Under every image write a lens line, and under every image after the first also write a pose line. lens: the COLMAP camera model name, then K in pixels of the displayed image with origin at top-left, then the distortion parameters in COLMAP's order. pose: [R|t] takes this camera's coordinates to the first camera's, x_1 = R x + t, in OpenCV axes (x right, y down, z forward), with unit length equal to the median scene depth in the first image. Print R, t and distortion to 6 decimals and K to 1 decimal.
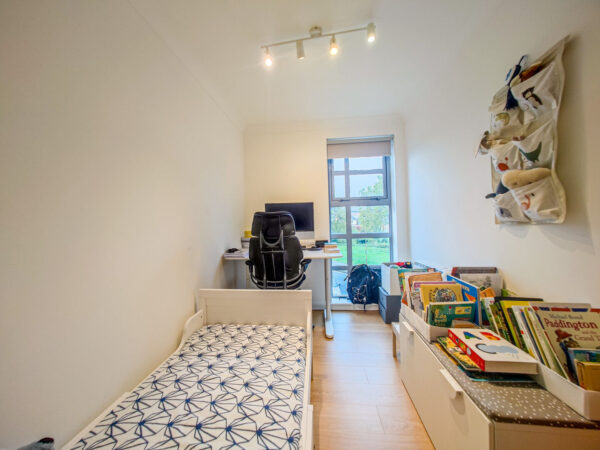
lens RADIAL K [[223.6, 0, 292.2], [0, 223.6, 223.4], [0, 0, 1]] dist [-0.002149, -0.000078]
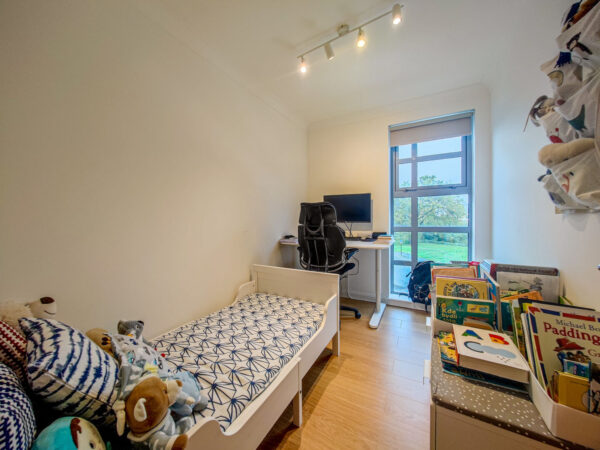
lens RADIAL K [[223.6, 0, 292.2], [0, 223.6, 223.4], [0, 0, 1]] dist [-0.002149, -0.000078]
pose [[0.915375, 0.025944, -0.401765, 0.330190], [-0.014715, 0.999411, 0.031009, 0.023870], [0.402333, -0.022473, 0.915218, -0.078779]]
